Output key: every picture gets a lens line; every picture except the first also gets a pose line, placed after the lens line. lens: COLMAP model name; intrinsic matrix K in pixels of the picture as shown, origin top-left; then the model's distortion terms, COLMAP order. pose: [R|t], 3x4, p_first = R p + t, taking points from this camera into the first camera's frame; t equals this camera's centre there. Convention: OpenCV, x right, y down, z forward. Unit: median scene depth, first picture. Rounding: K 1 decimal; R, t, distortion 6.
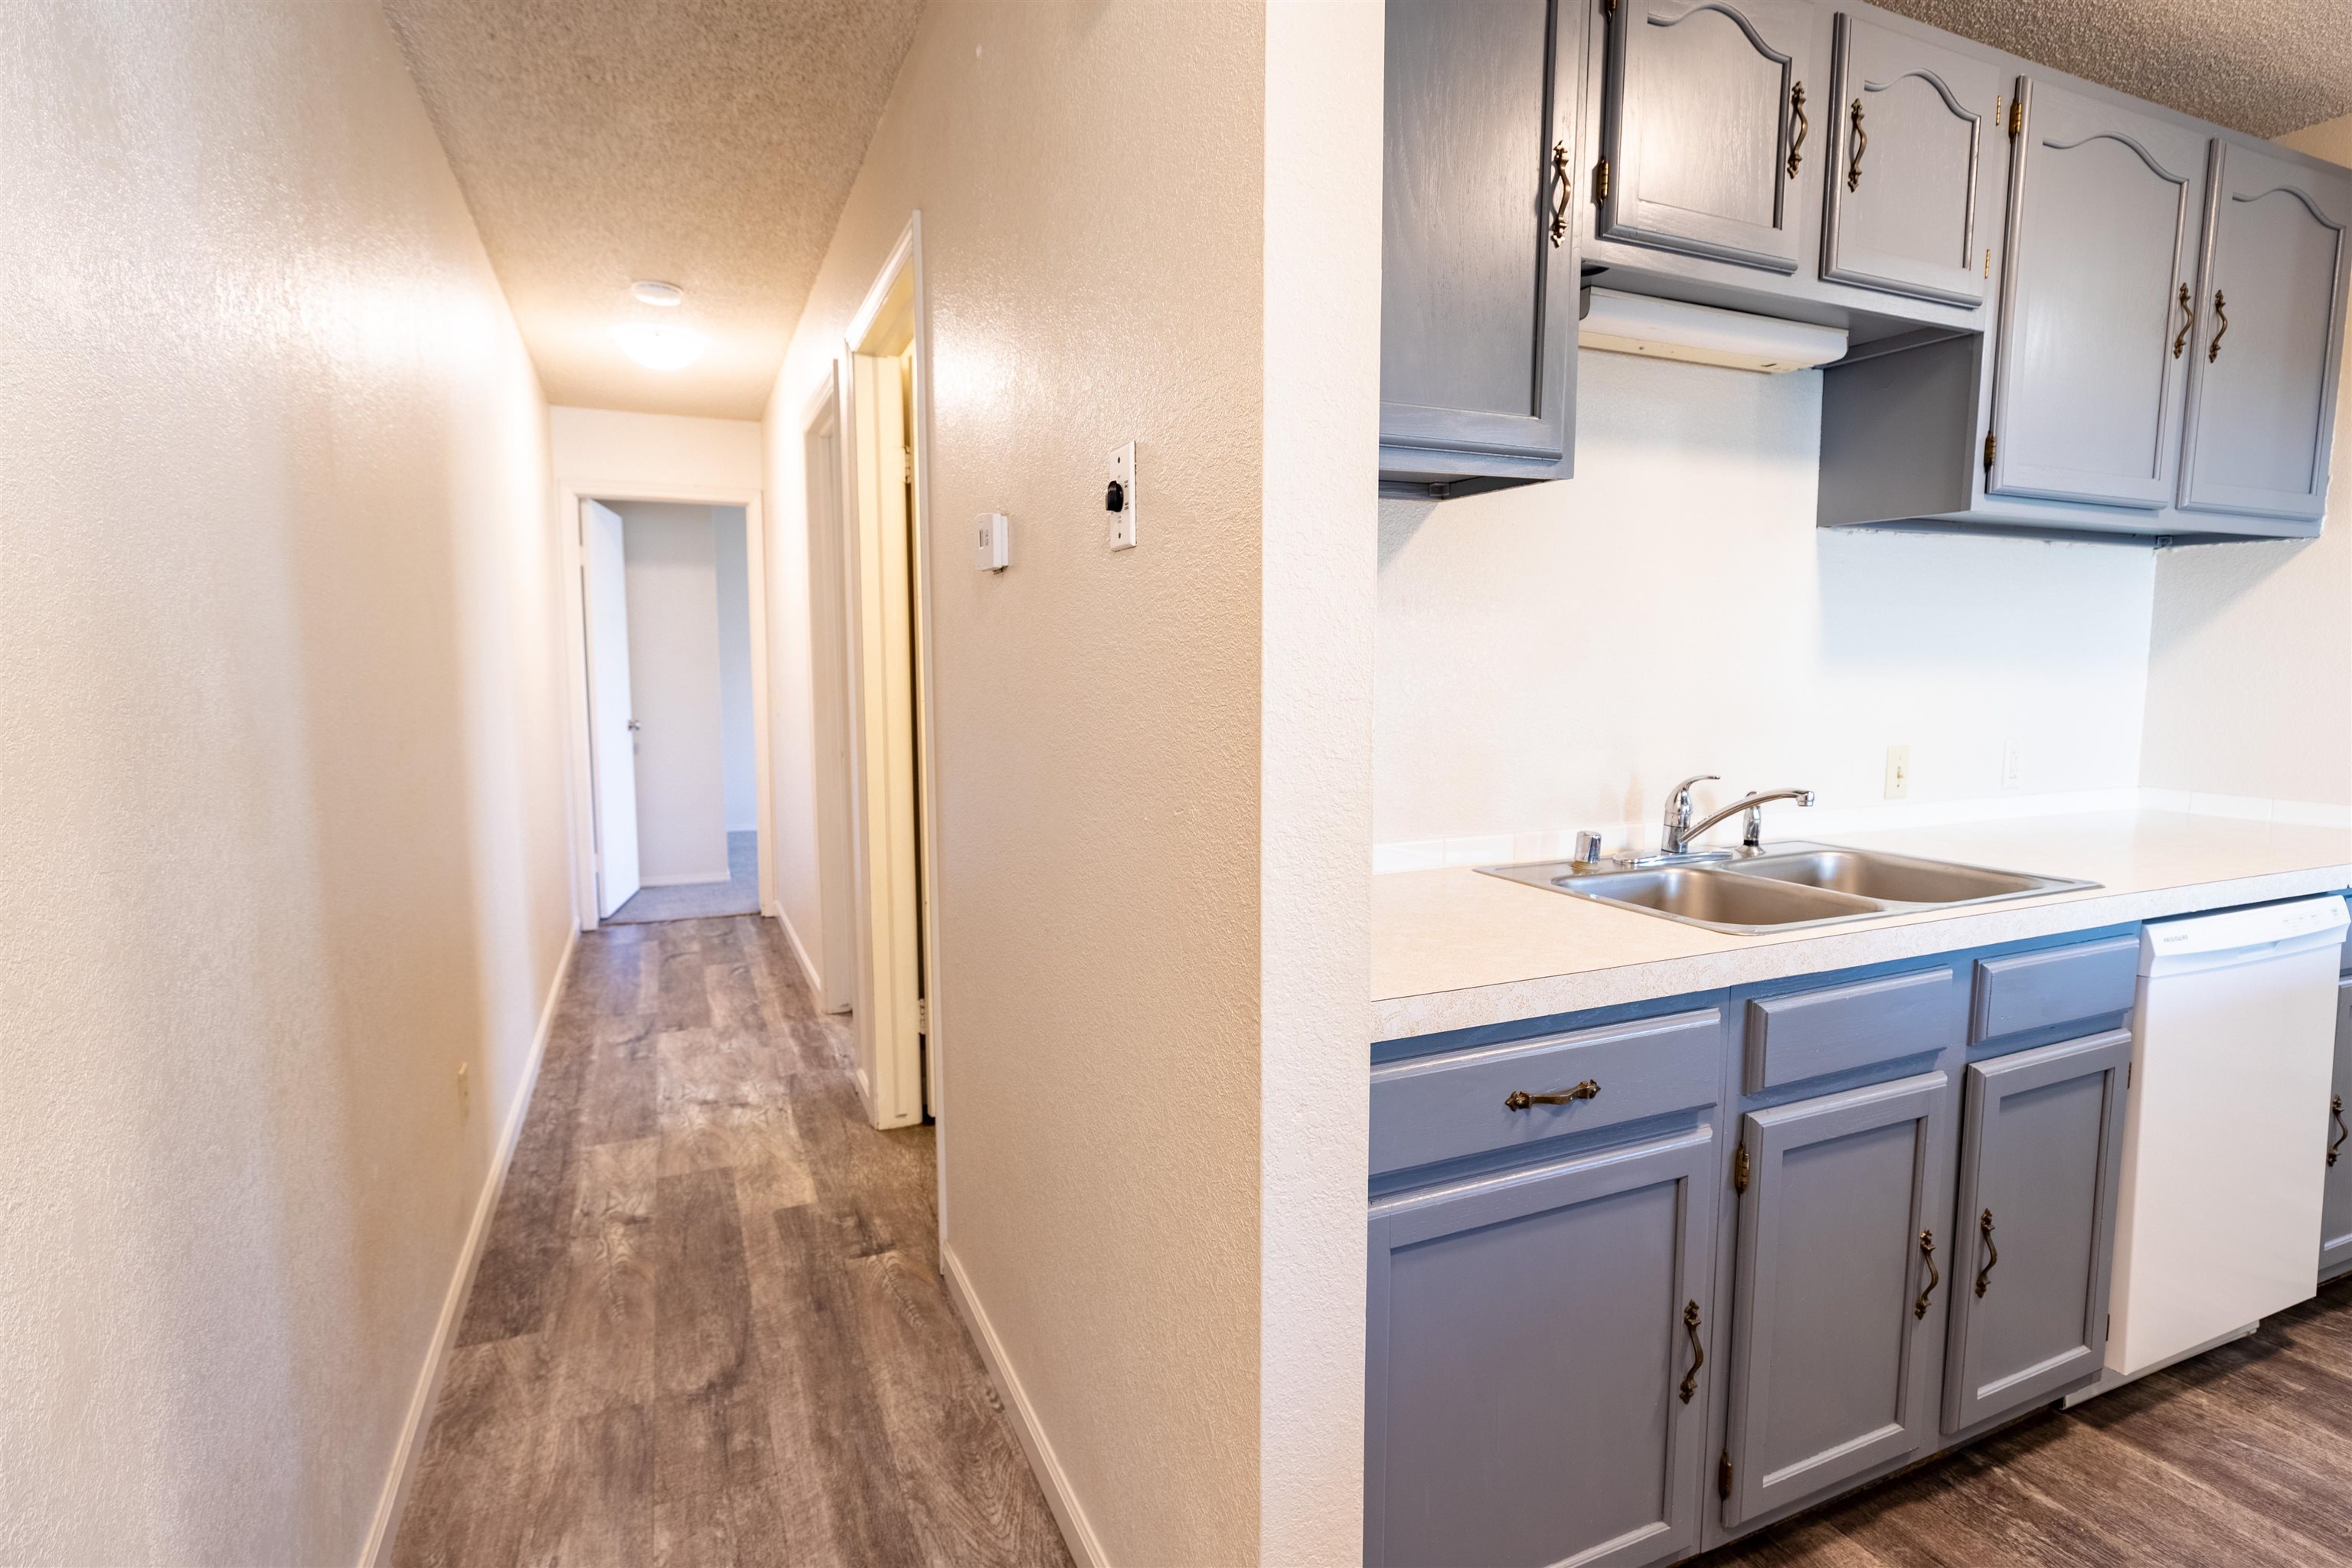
lens RADIAL K [[1088.4, 0, 1165.9], [0, 1088.4, 785.1], [0, 0, 1]] dist [-0.012693, 0.008817]
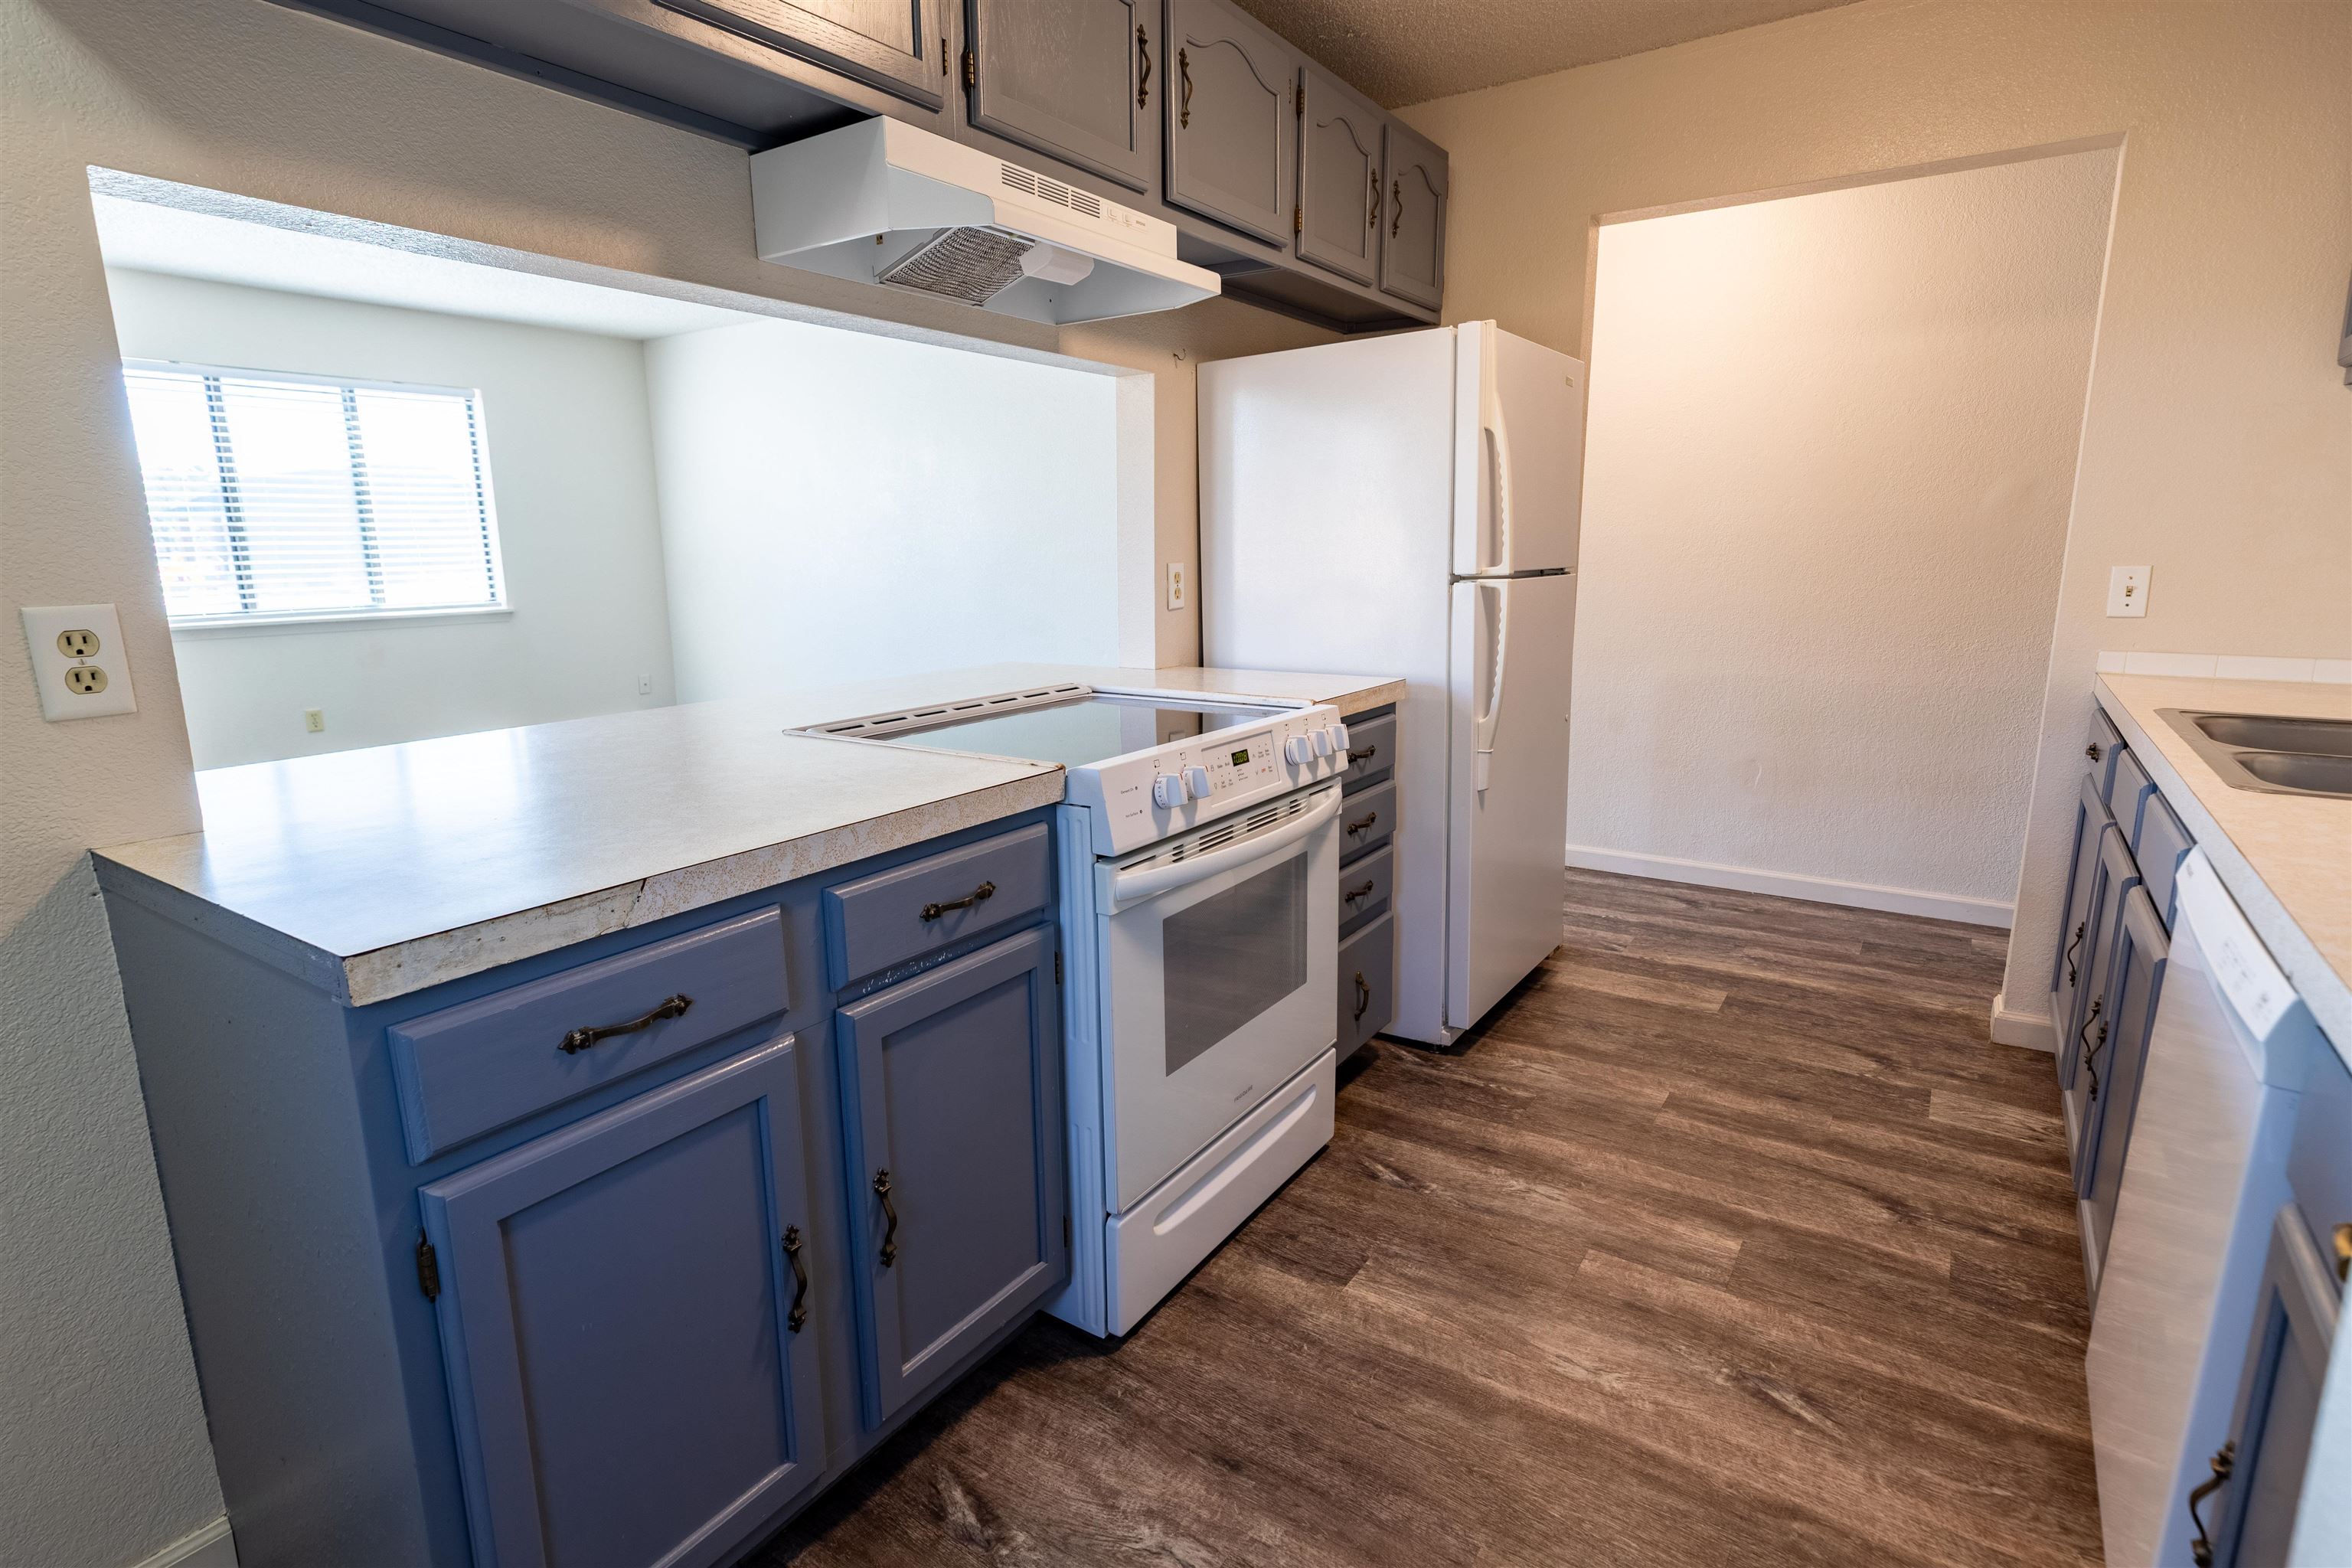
lens RADIAL K [[1168.9, 0, 1160.0], [0, 1168.9, 784.9], [0, 0, 1]] dist [-0.000583, 0.000294]
pose [[-0.849287, 0.117951, -0.514586, 1.951171], [-0.047301, 0.953801, 0.296691, -0.124197], [0.525808, 0.276316, -0.804472, 1.260139]]
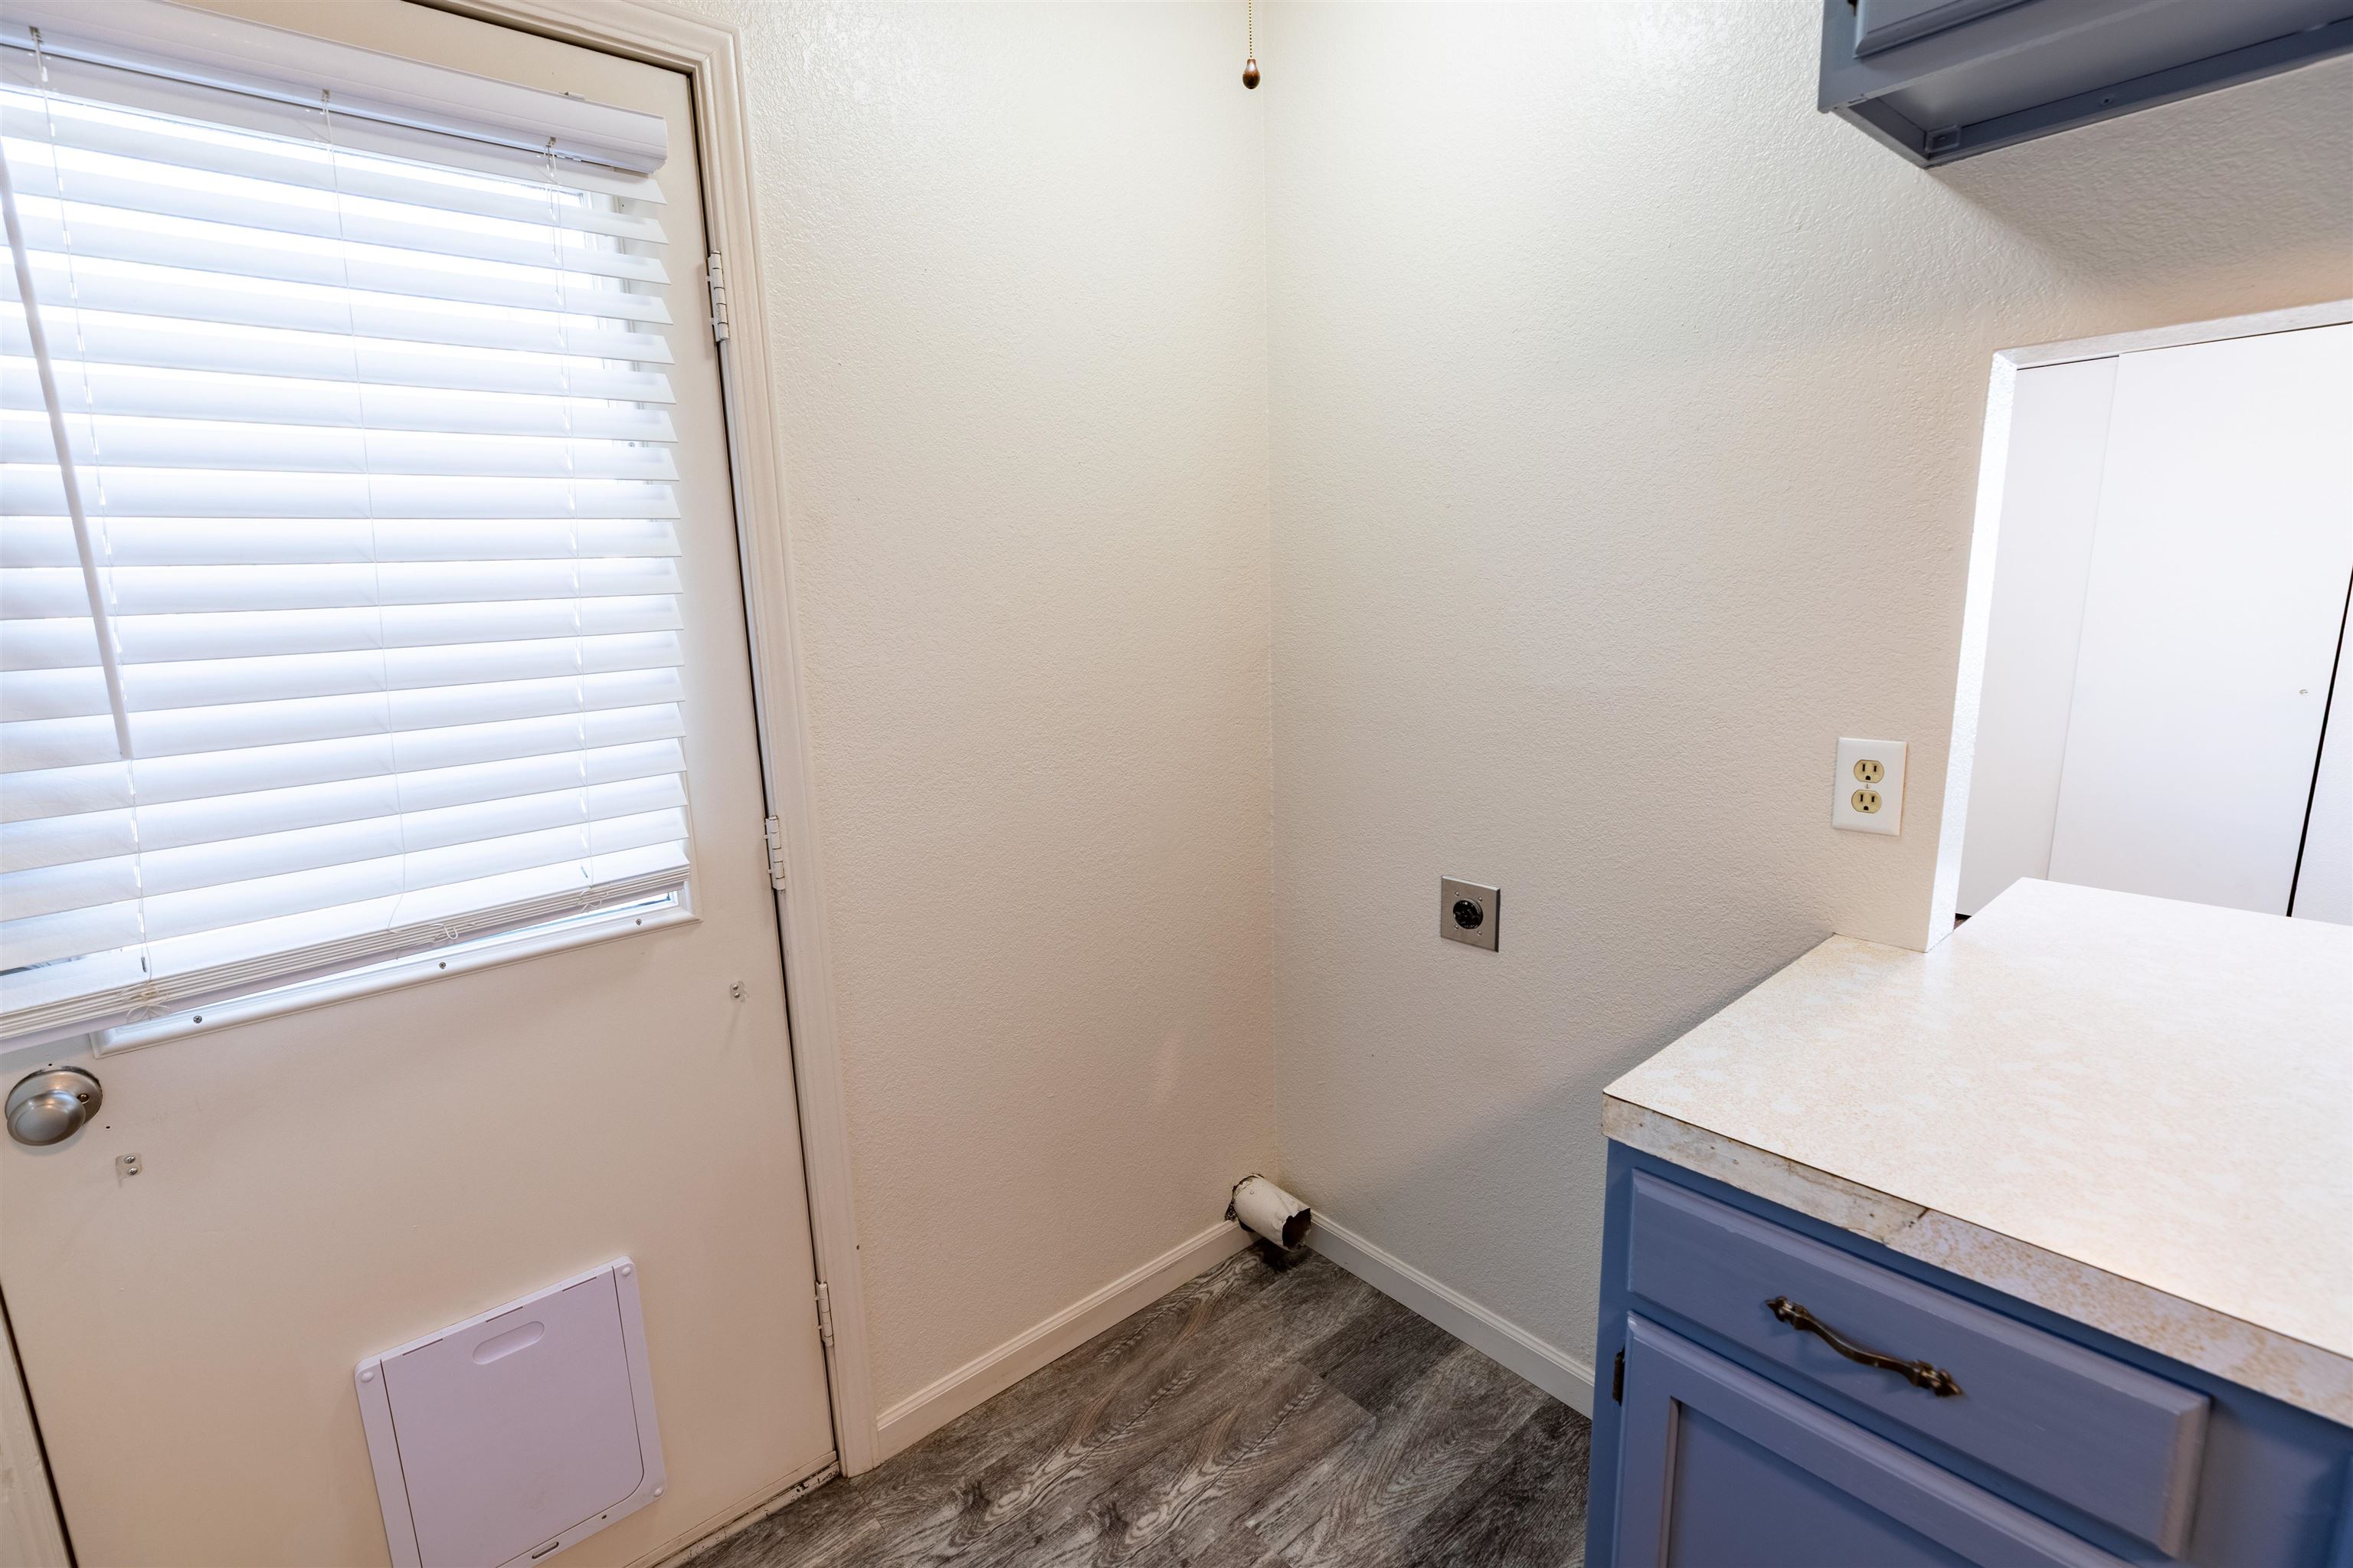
lens RADIAL K [[1051.6, 0, 1176.5], [0, 1051.6, 784.0], [0, 0, 1]] dist [-0.020382, 0.000255]
pose [[-0.290646, -0.173693, 0.940933, 1.567330], [0.132150, 0.966674, 0.219265, -0.186661], [-0.947661, 0.188073, -0.258006, 0.986977]]
